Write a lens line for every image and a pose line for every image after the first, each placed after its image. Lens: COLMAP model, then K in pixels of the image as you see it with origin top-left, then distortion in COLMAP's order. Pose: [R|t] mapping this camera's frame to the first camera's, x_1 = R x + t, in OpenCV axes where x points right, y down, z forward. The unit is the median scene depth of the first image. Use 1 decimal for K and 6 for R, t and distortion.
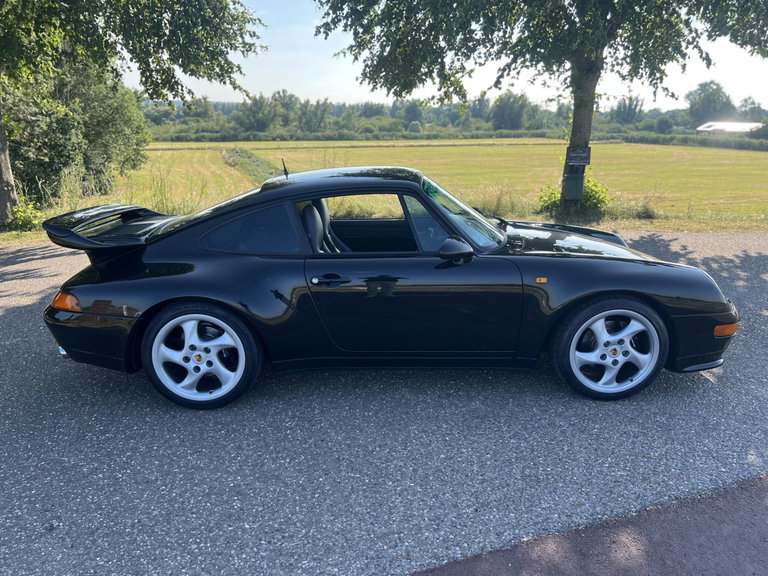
lens RADIAL K [[584.2, 0, 376.4], [0, 584.2, 284.9], [0, 0, 1]] dist [0.040260, -0.050903]
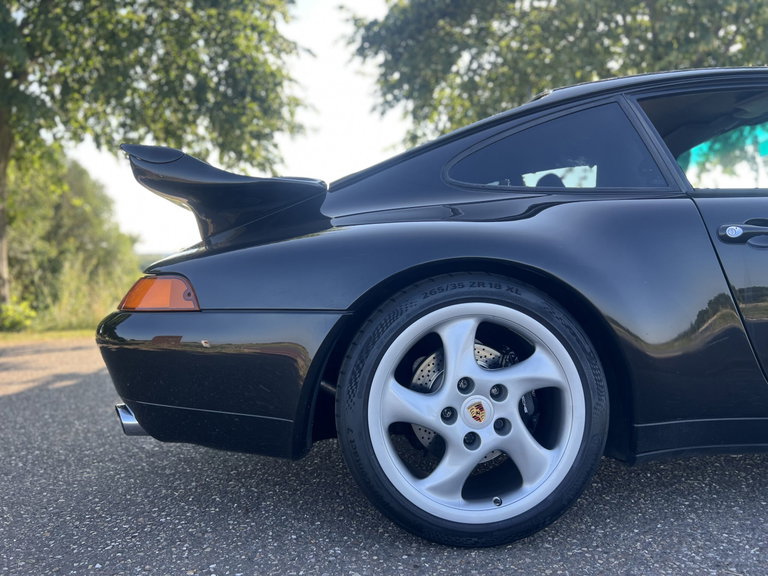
lens RADIAL K [[584.2, 0, 382.8], [0, 584.2, 290.8], [0, 0, 1]] dist [0.040260, -0.050903]
pose [[0.999233, -0.001141, 0.039142, -0.383884], [0.010204, 0.972630, -0.232134, 0.136124], [-0.037806, 0.232356, 0.971896, 0.577525]]
